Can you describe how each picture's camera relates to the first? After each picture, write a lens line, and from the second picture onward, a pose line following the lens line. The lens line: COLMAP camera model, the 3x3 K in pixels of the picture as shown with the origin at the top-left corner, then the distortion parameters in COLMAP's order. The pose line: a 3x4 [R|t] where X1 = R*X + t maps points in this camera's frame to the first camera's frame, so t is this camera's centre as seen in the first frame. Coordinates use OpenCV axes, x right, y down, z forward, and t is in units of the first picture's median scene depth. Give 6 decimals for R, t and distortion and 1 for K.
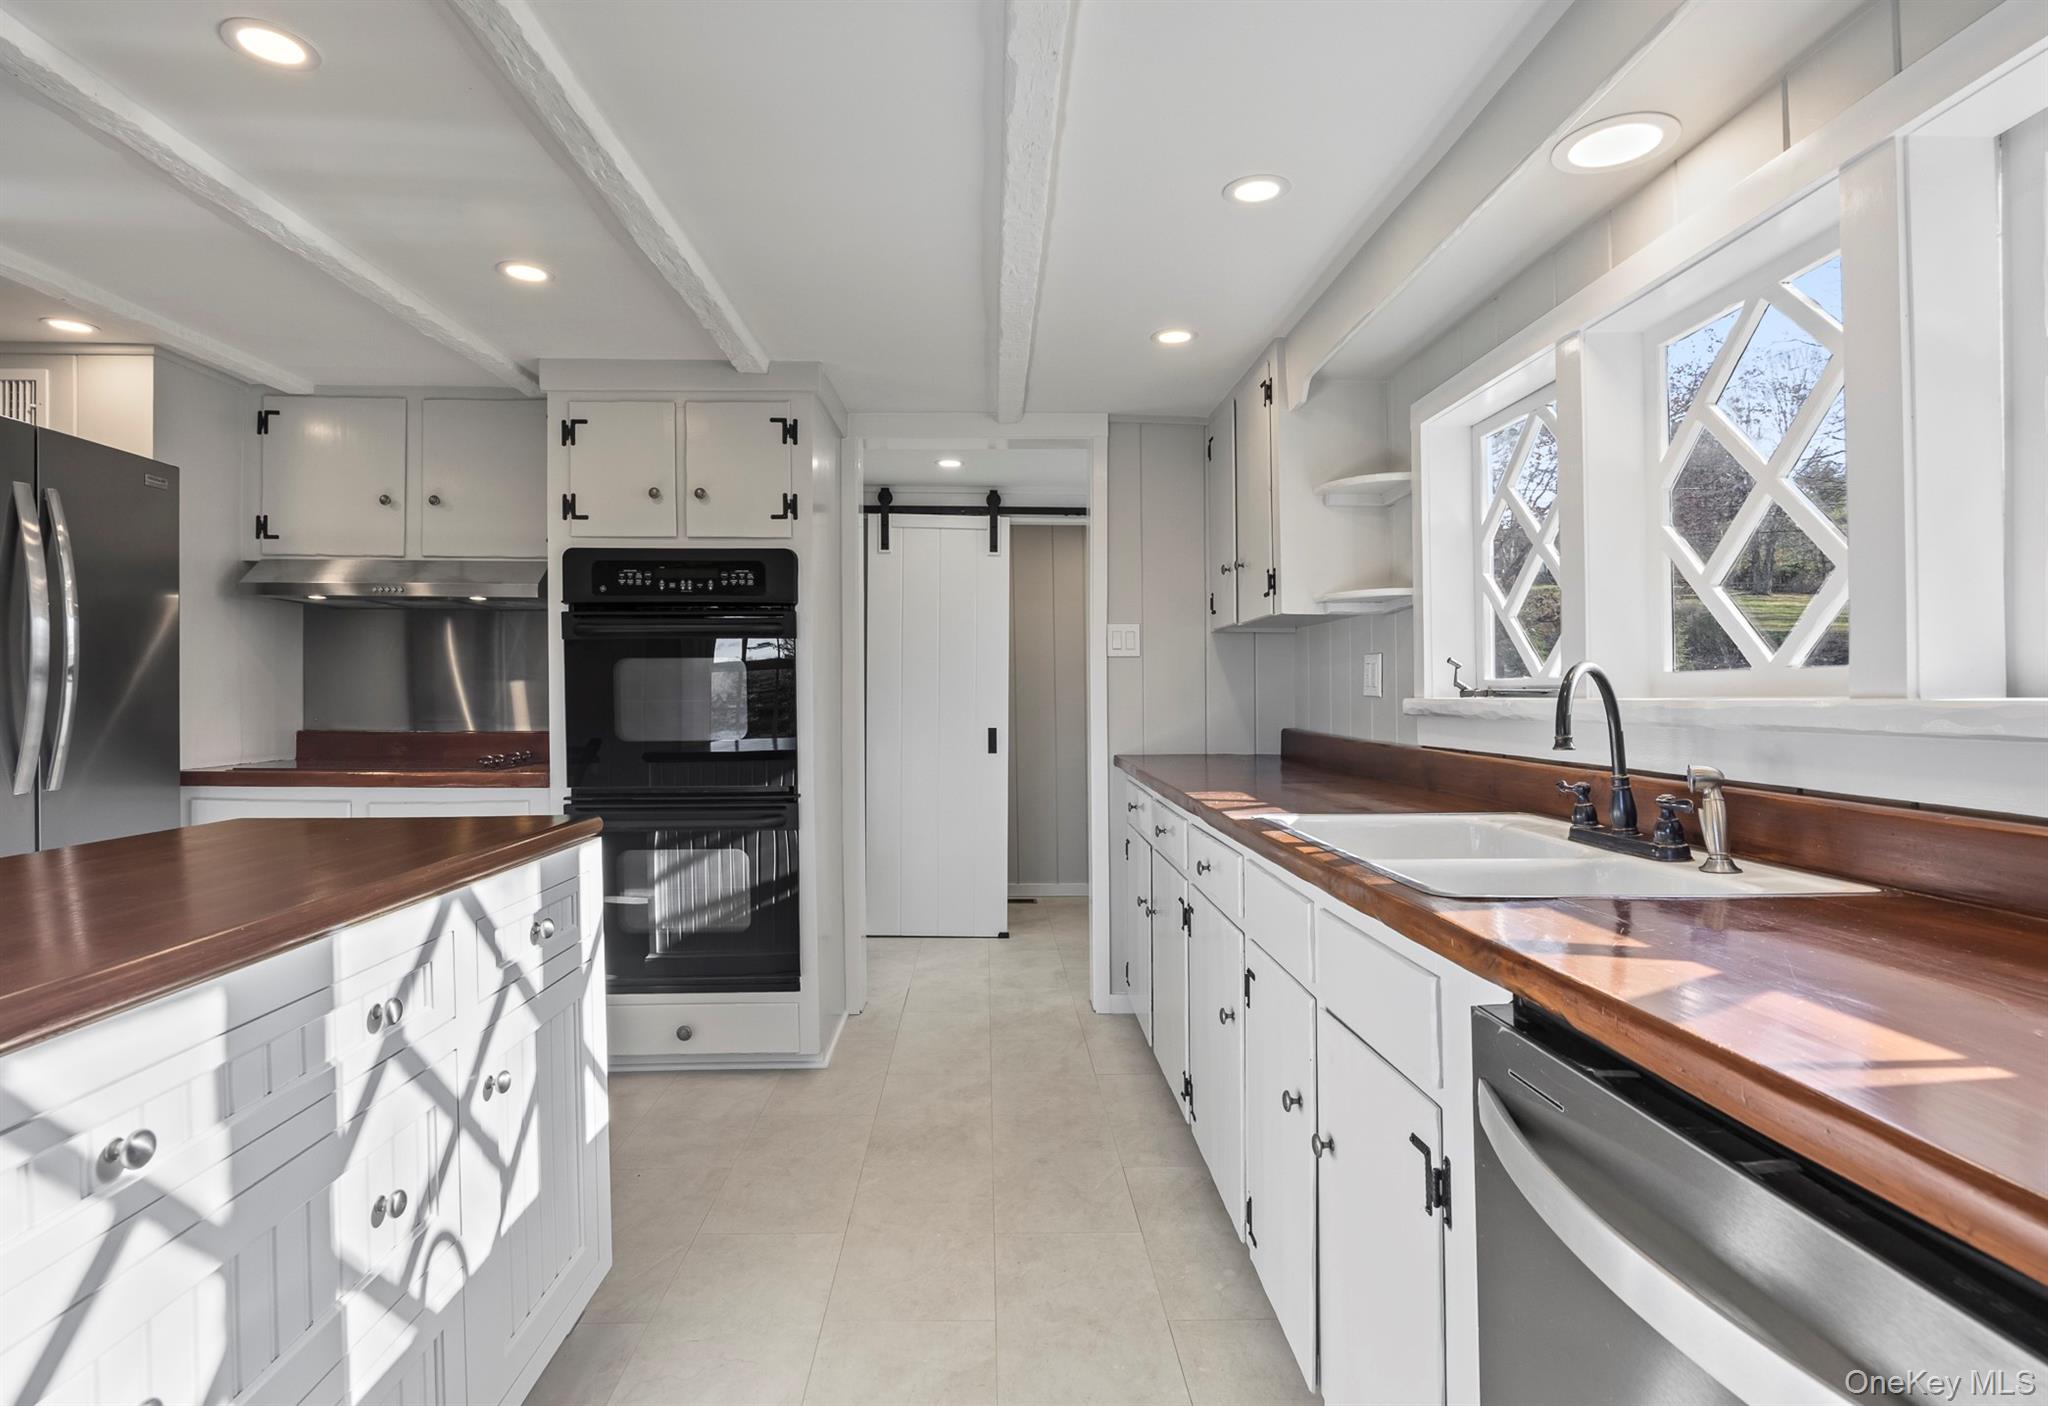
lens RADIAL K [[1030.9, 0, 1022.7], [0, 1030.9, 707.2], [0, 0, 1]] dist [-0.021617, 0.002907]
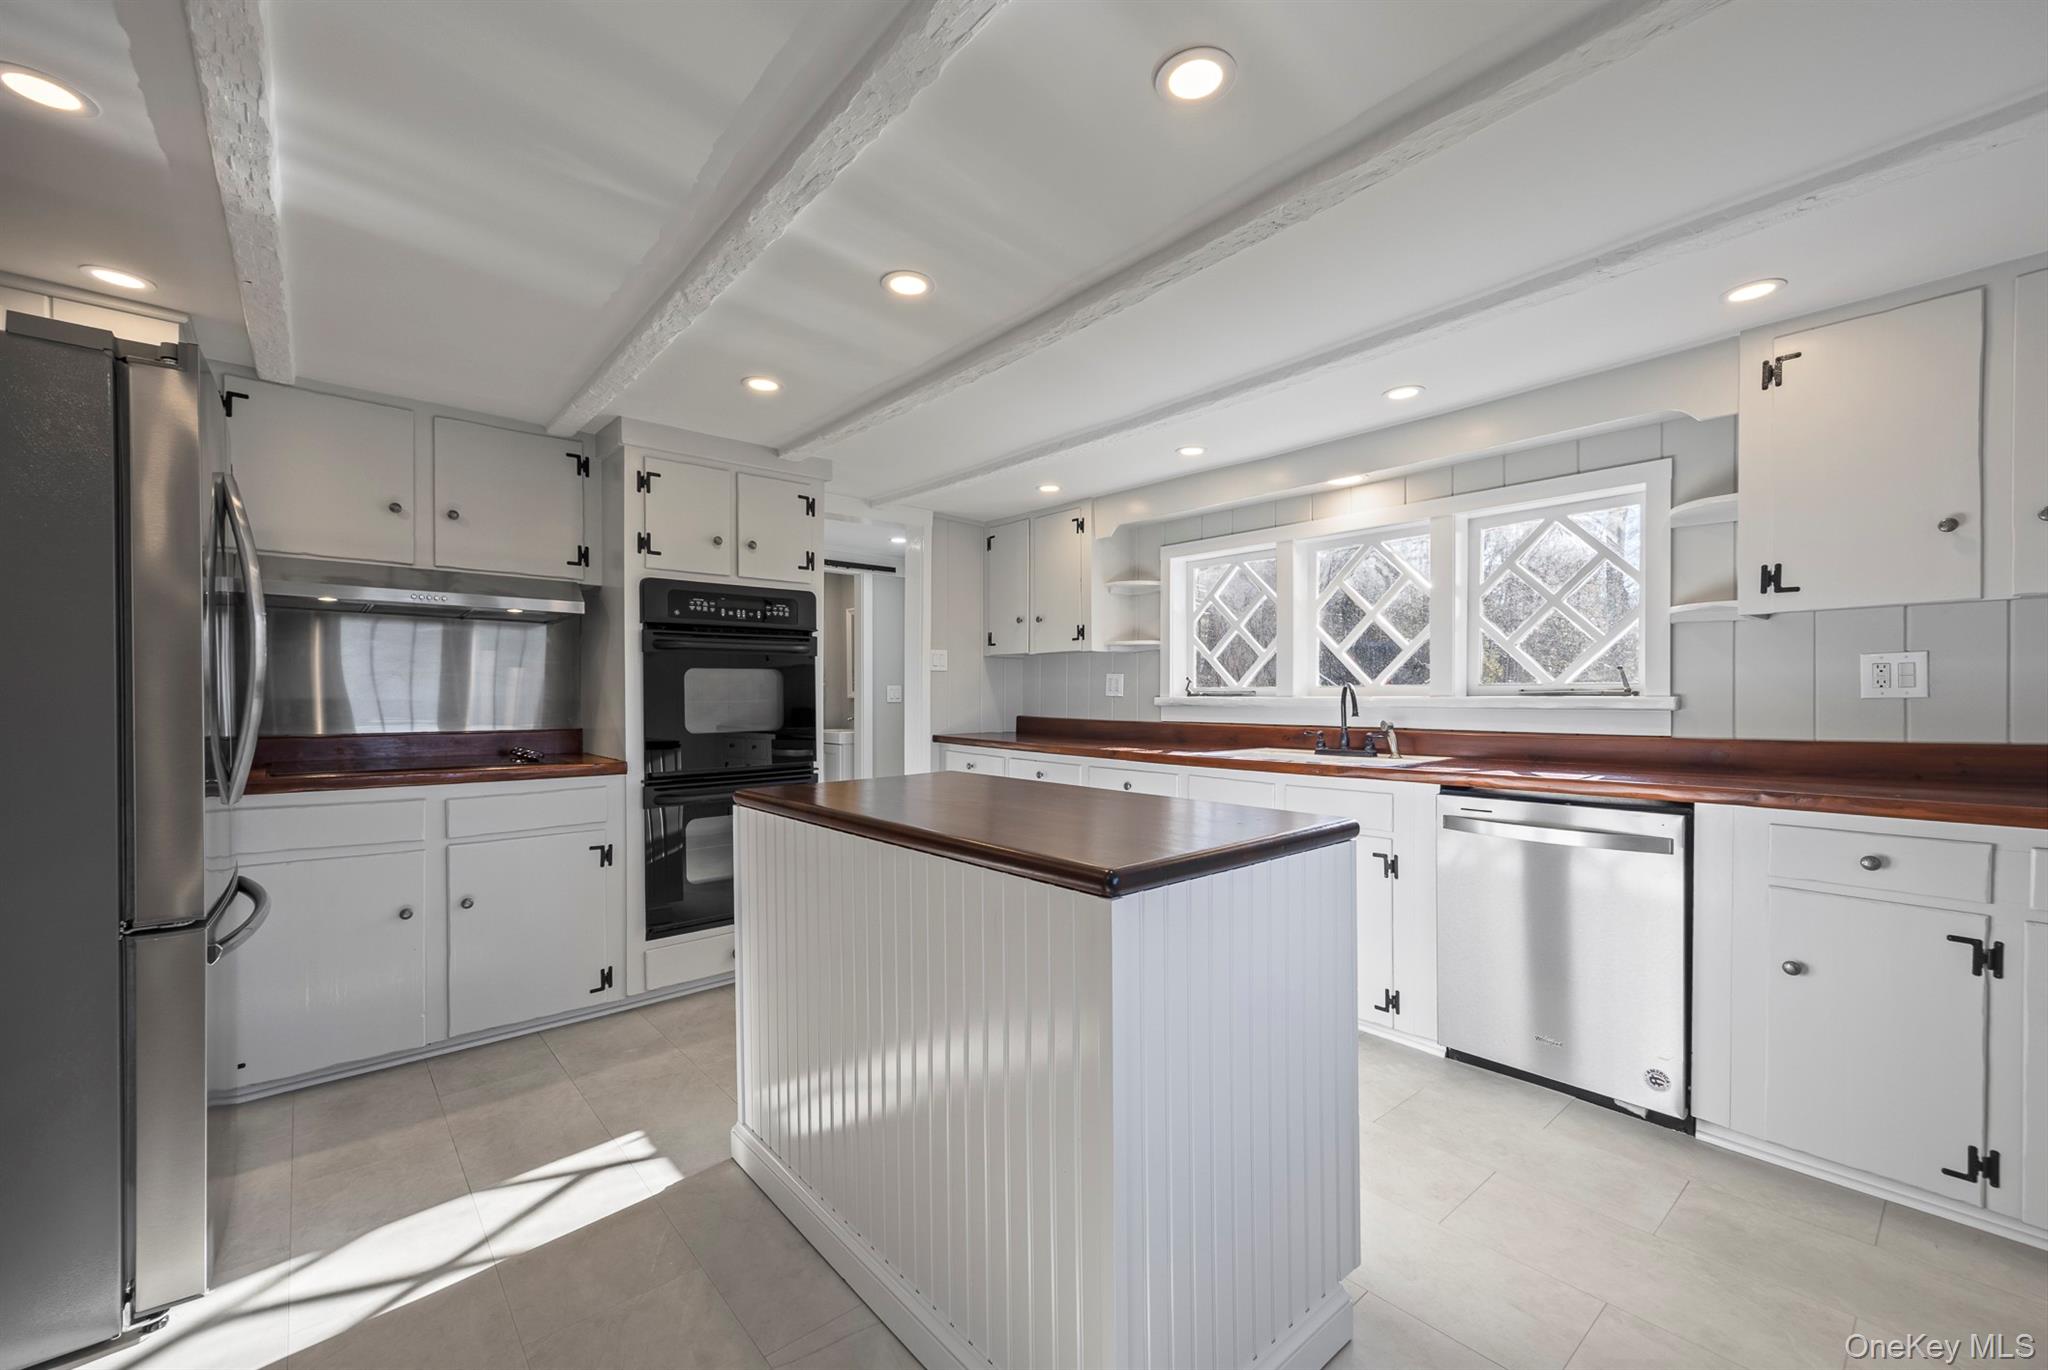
lens RADIAL K [[845.7, 0, 1023.5], [0, 845.7, 719.5], [0, 0, 1]] dist [0.006149, -0.000511]
pose [[0.769585, -0.021036, 0.638197, -0.745009], [0.008469, 0.999706, 0.022739, -0.004613], [-0.638488, -0.012095, 0.769537, -0.067469]]
